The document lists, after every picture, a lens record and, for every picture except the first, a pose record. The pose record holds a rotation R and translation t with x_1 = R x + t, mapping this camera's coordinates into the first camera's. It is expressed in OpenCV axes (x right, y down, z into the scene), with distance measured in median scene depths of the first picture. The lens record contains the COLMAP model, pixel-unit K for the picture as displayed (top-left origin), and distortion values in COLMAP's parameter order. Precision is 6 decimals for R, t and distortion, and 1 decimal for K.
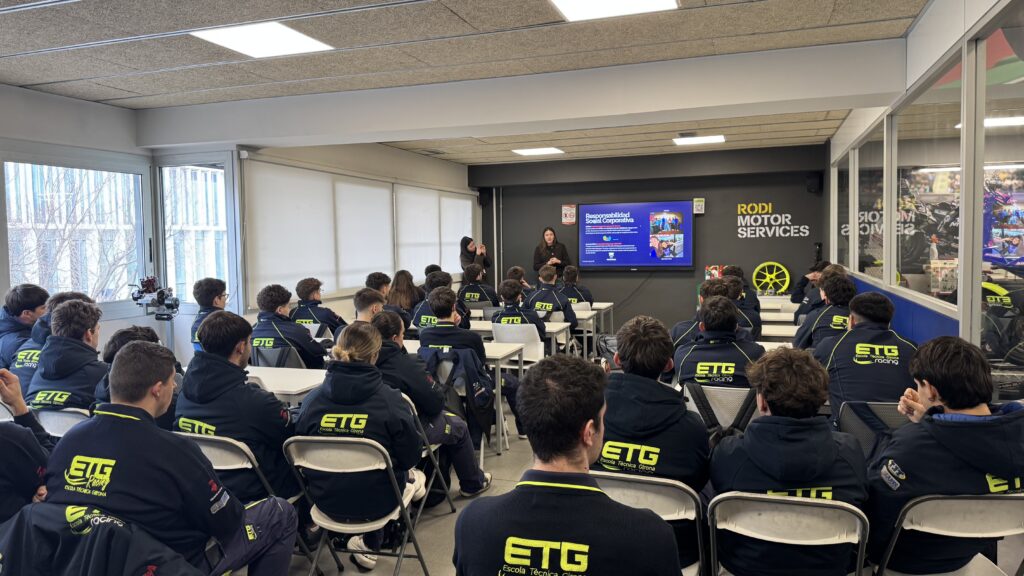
lens RADIAL K [[730.6, 0, 511.6], [0, 730.6, 287.0], [0, 0, 1]] dist [-0.006272, -0.010003]
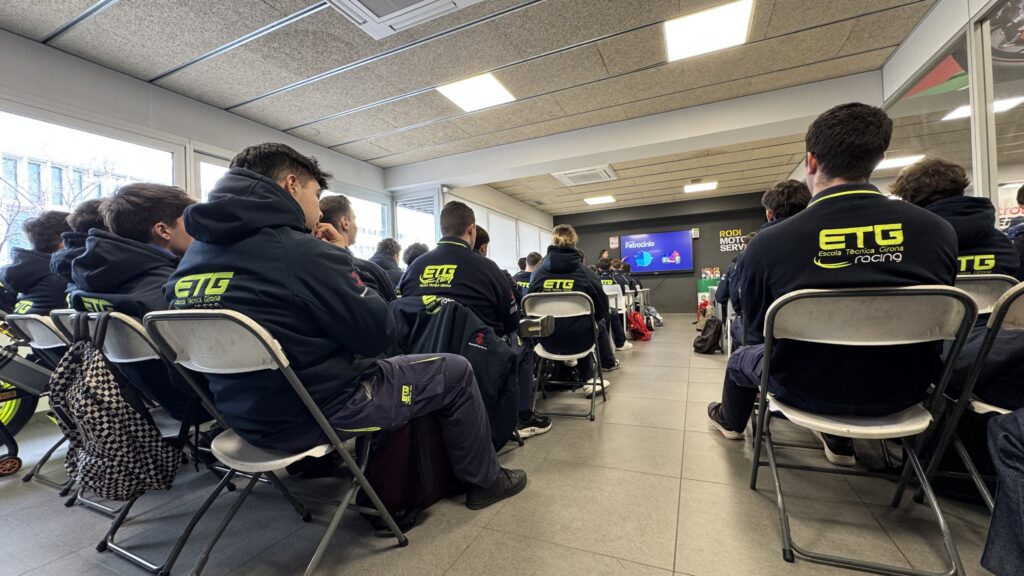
lens RADIAL K [[413.5, 0, 512.5], [0, 413.5, 288.0], [0, 0, 1]] dist [-0.003685, -0.000010]
pose [[0.995306, -0.022705, -0.094078, -0.242350], [0.016205, 0.997465, -0.069290, 0.243995], [0.095413, 0.067440, 0.993151, 0.113900]]
